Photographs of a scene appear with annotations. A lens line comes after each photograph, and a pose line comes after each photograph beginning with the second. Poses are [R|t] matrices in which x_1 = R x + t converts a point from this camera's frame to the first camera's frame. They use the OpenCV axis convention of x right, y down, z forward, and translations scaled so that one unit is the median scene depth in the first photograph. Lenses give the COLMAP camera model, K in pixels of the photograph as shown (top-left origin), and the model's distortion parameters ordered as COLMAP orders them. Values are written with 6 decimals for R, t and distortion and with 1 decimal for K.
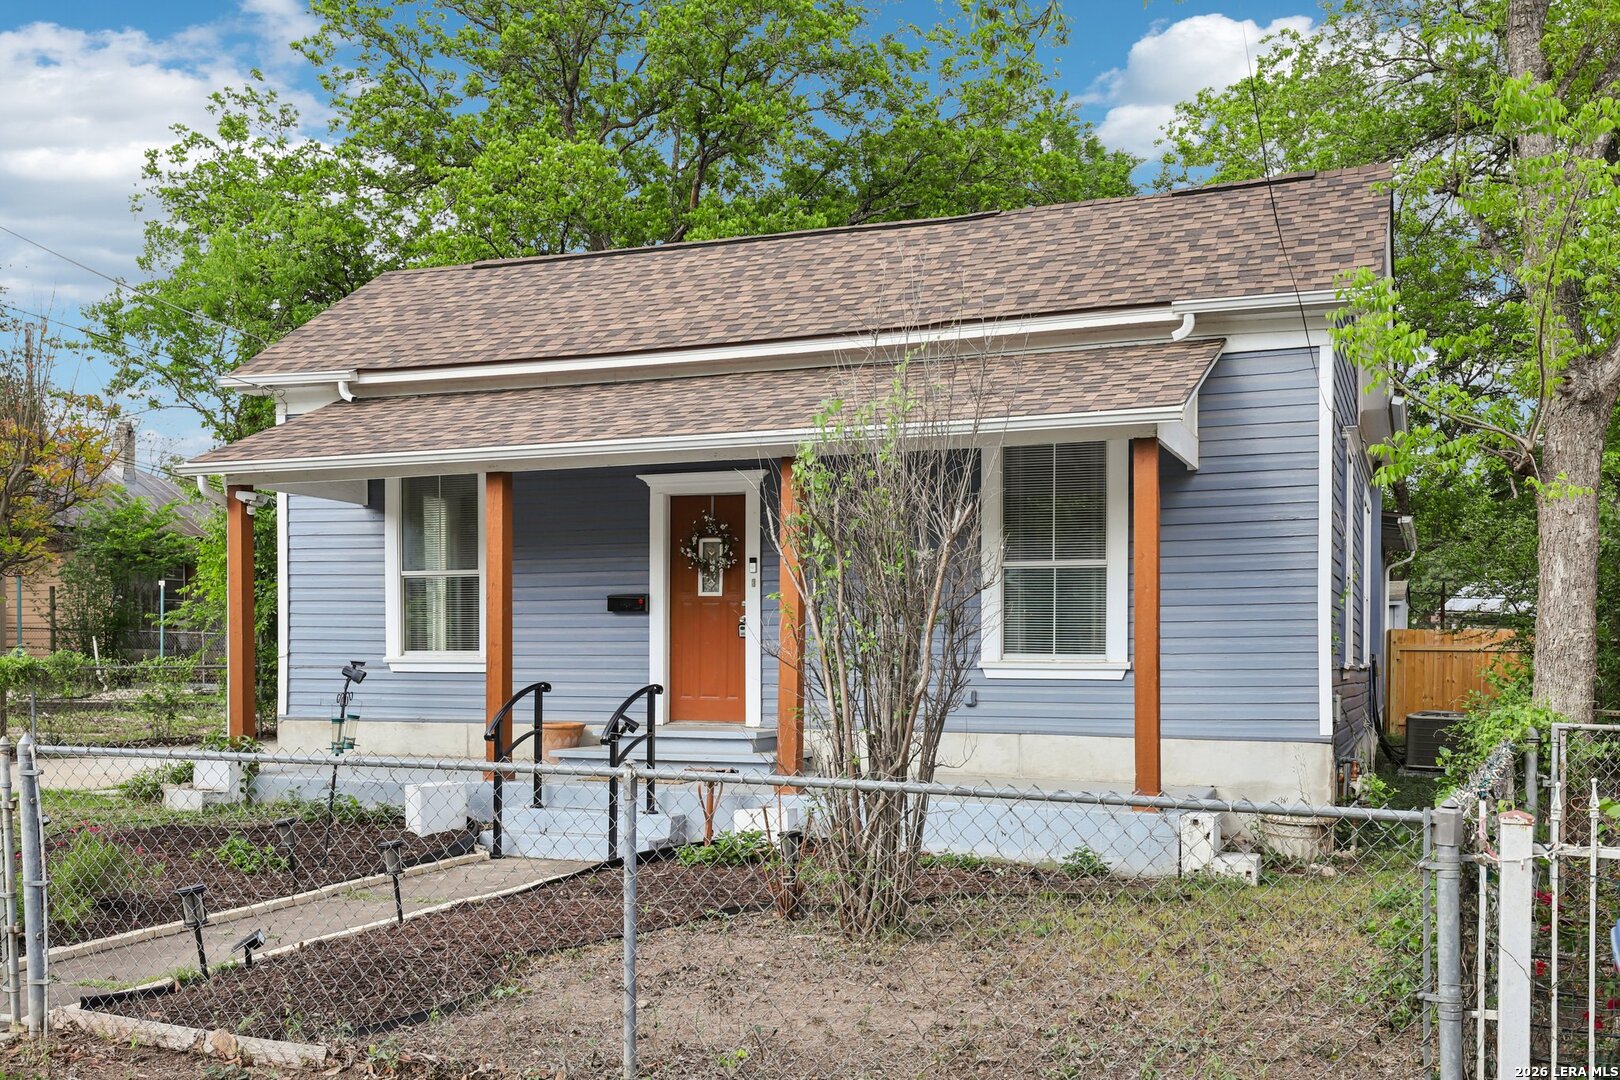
lens RADIAL K [[1638.3, 0, 820.4], [0, 1638.3, 617.3], [0, 0, 1]] dist [0.038234, 0.000000]
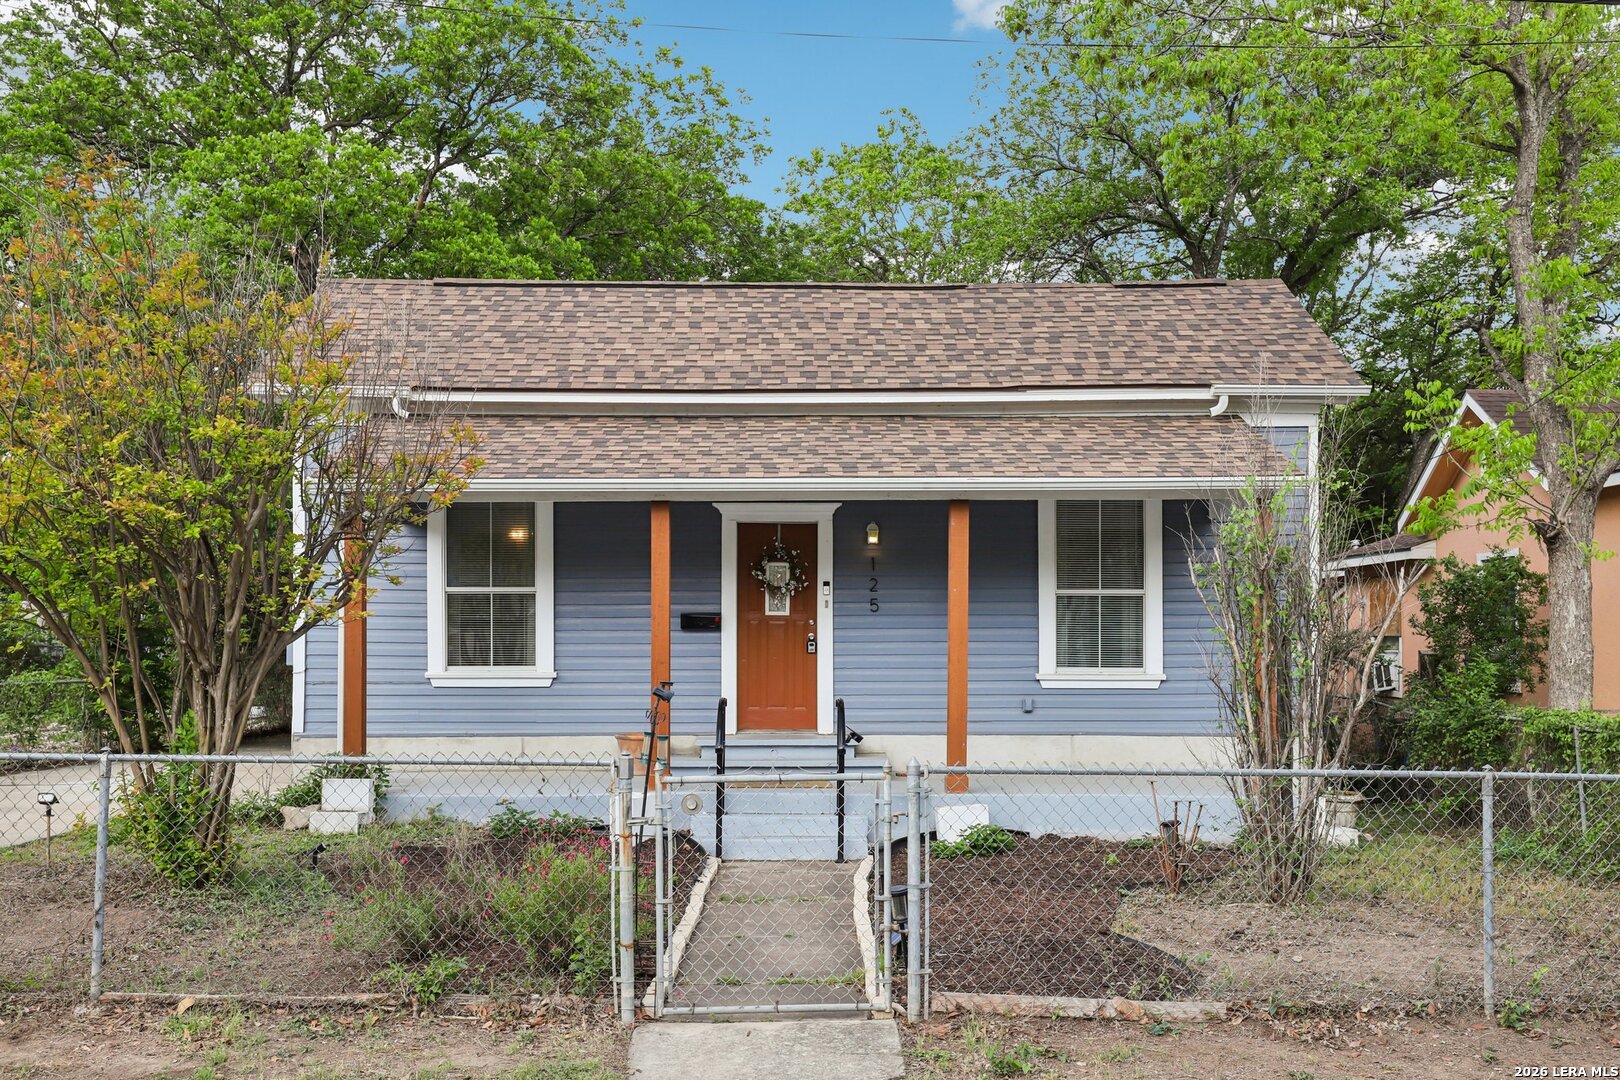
lens RADIAL K [[1638.3, 0, 809.2], [0, 1638.3, 543.8], [0, 0, 1]] dist [0.038234, 0.000000]
pose [[0.919516, 0.022547, 0.392406, -0.480390], [-0.006454, 0.999085, -0.042282, -0.014425], [-0.393000, 0.036346, 0.918820, -0.017426]]
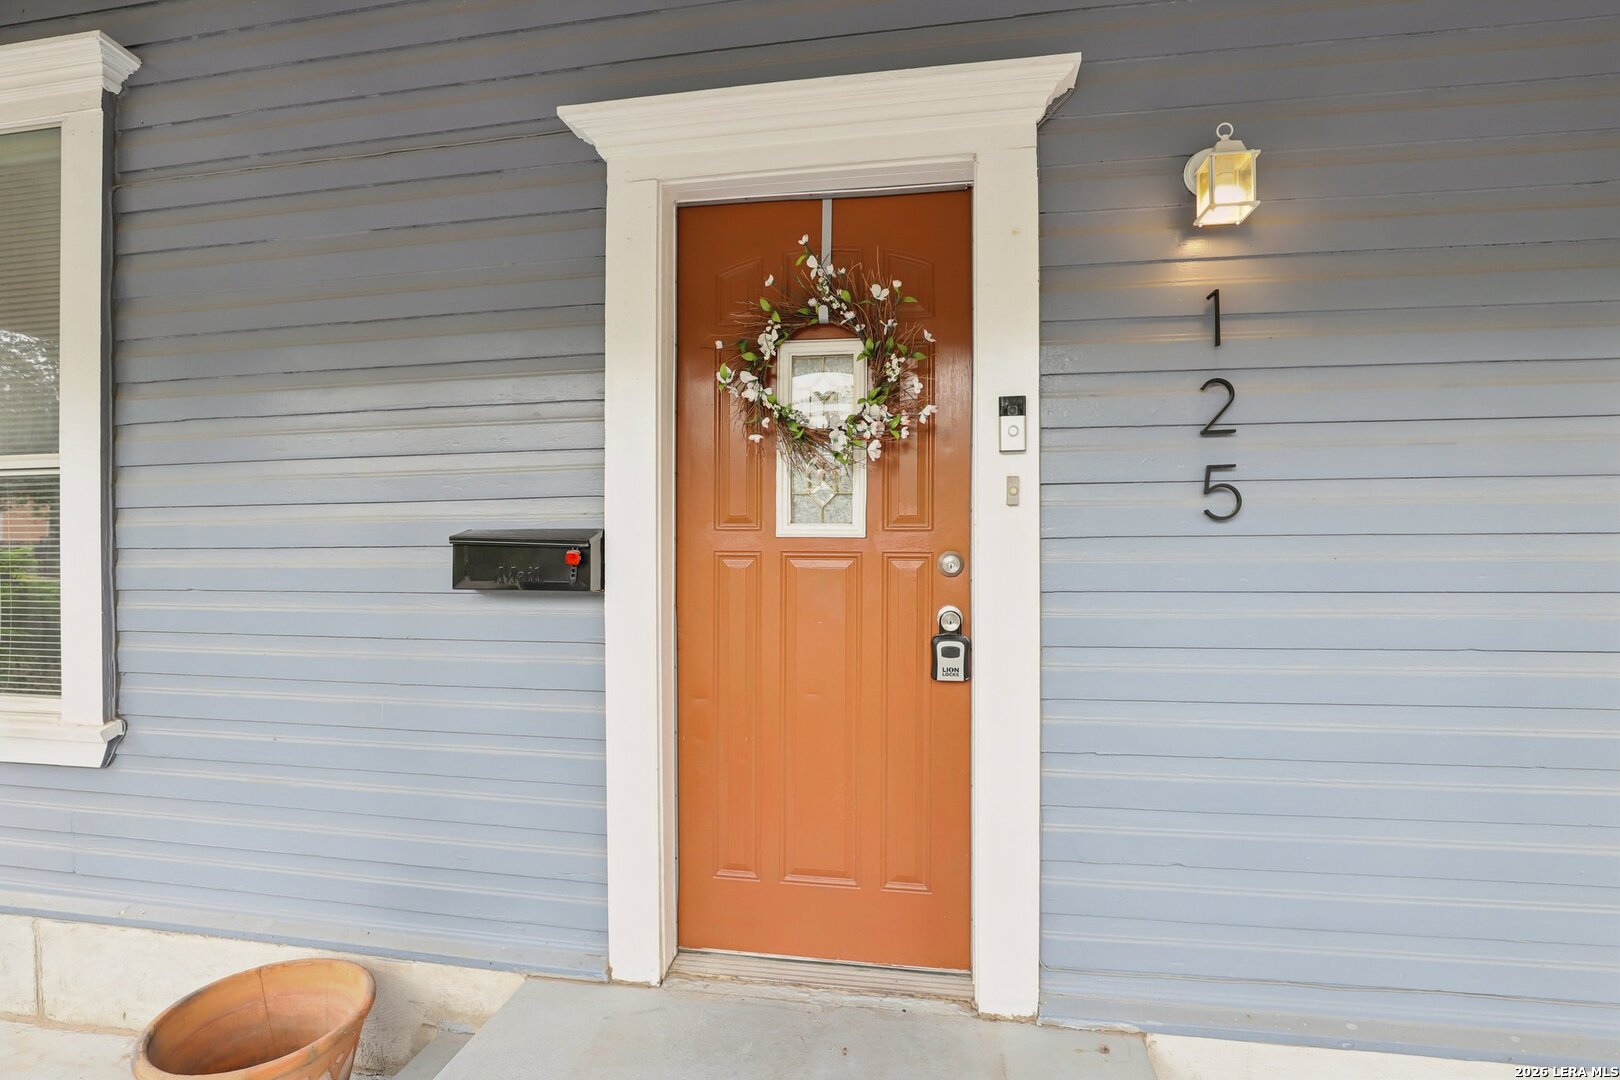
lens RADIAL K [[745.2, 0, 804.5], [0, 745.2, 541.0], [0, 0, 1]] dist [-0.005139, -0.000146]
pose [[0.978092, -0.000688, 0.208171, -0.098302], [-0.001427, 0.999949, 0.010007, -0.013583], [-0.208167, -0.010084, 0.978041, 0.872123]]
